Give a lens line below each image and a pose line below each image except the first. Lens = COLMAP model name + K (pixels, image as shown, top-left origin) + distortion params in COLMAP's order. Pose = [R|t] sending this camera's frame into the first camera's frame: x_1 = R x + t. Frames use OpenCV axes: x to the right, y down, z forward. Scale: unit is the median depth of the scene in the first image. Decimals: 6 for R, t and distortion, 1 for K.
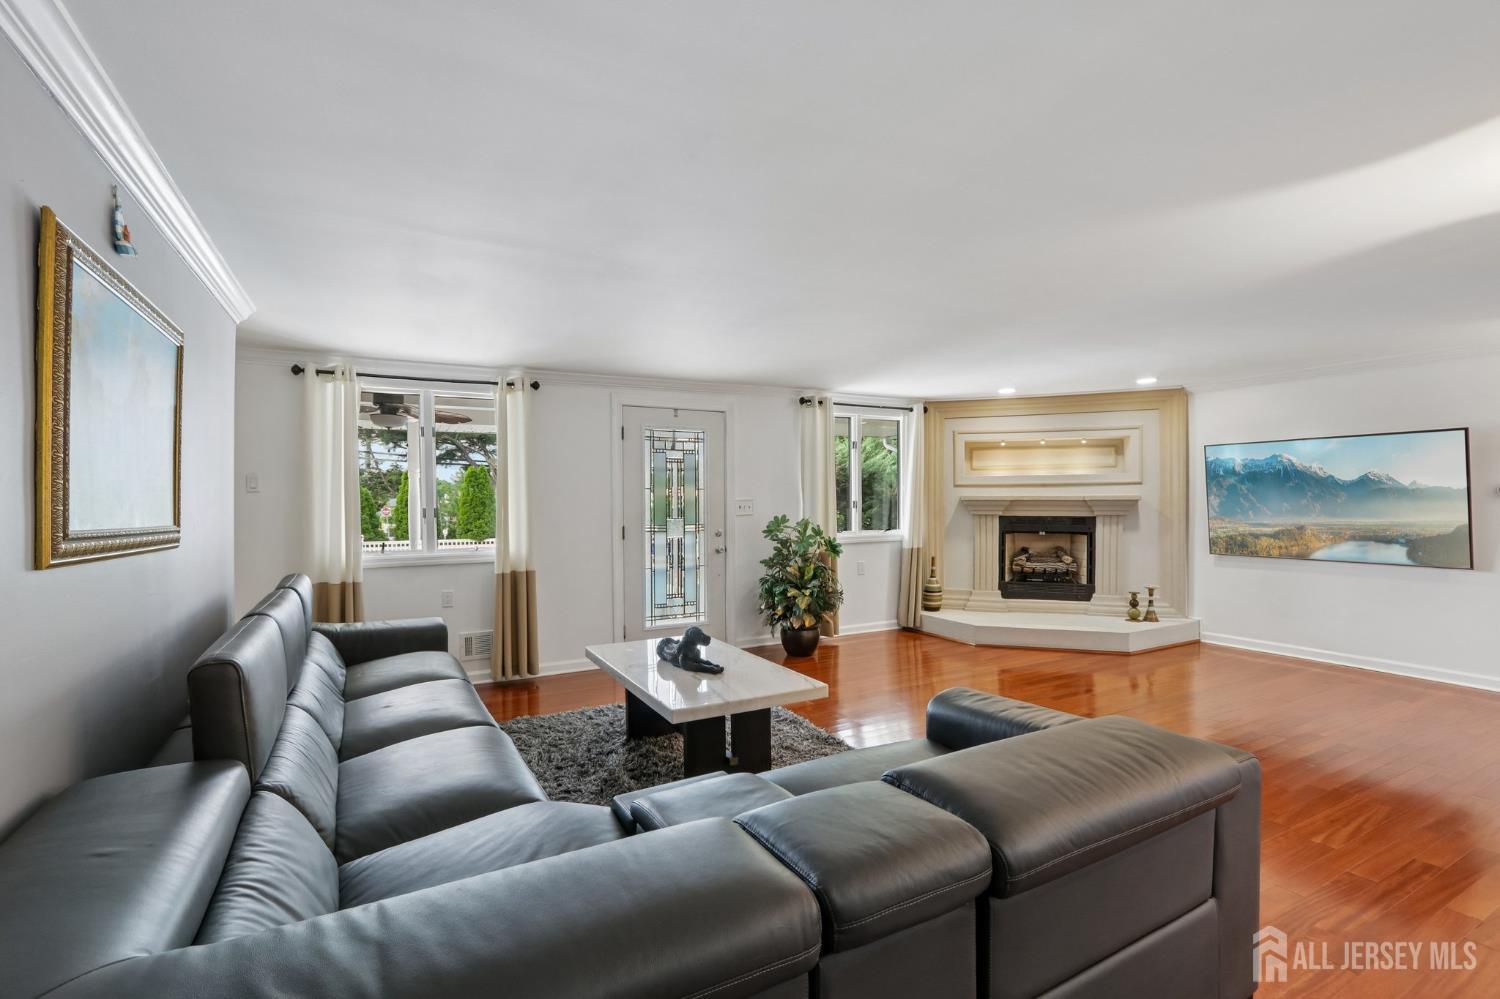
lens RADIAL K [[691.4, 0, 745.9], [0, 691.4, 507.1], [0, 0, 1]] dist [-0.024884, 0.006508]
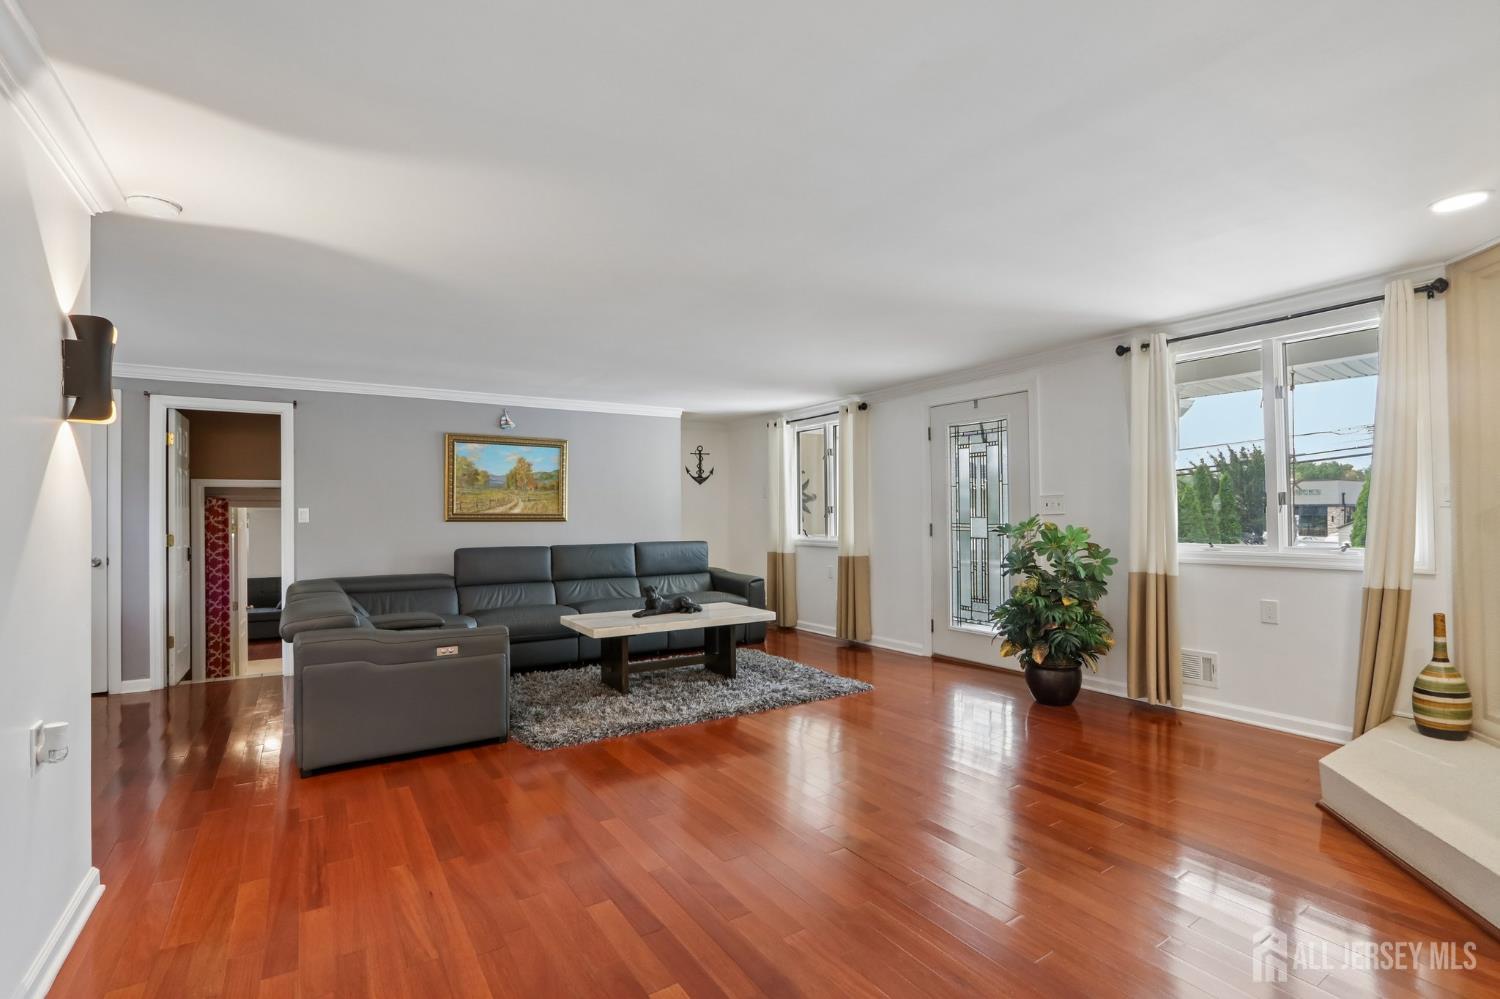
lens RADIAL K [[691.4, 0, 745.9], [0, 691.4, 507.1], [0, 0, 1]] dist [-0.024884, 0.006508]
pose [[0.063122, 0.004693, -0.997995, 0.790384], [0.009279, 0.999943, 0.005289, -0.004629], [0.997963, -0.009594, 0.063075, 0.614639]]
